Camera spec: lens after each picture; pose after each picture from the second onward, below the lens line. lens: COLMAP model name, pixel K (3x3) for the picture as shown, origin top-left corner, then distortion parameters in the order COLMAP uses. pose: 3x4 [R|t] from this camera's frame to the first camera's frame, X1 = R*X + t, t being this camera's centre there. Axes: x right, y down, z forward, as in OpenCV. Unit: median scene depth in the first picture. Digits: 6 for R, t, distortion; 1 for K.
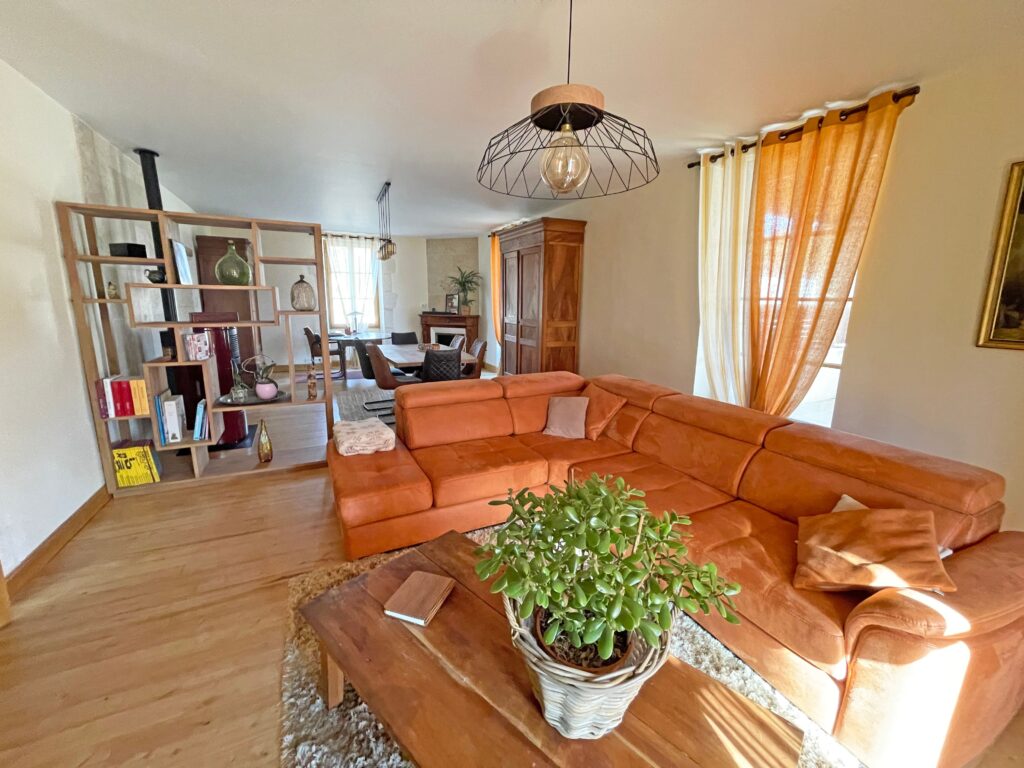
lens RADIAL K [[413.0, 0, 515.2], [0, 413.0, 377.4], [0, 0, 1]] dist [-0.000803, 0.000690]
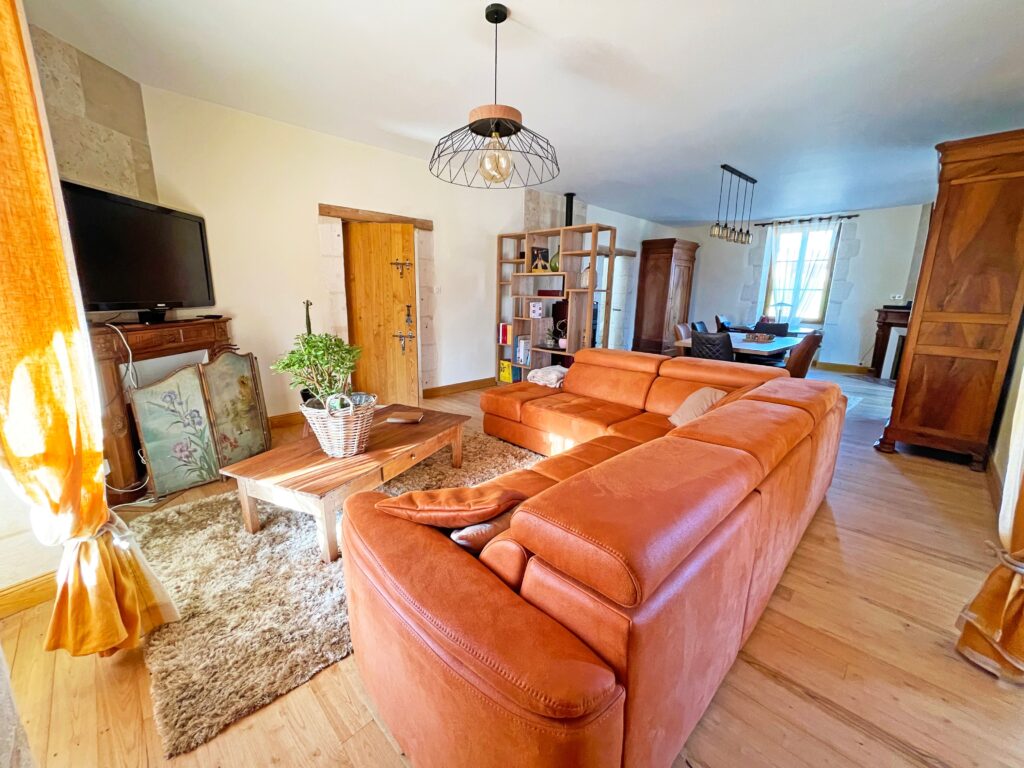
lens RADIAL K [[413.0, 0, 513.6], [0, 413.0, 379.8], [0, 0, 1]] dist [-0.000803, 0.000690]
pose [[0.323153, 0.188631, -0.927357, 0.472704], [-0.186268, 0.973442, 0.133097, -0.002972], [0.927834, 0.129726, 0.349707, 0.213074]]
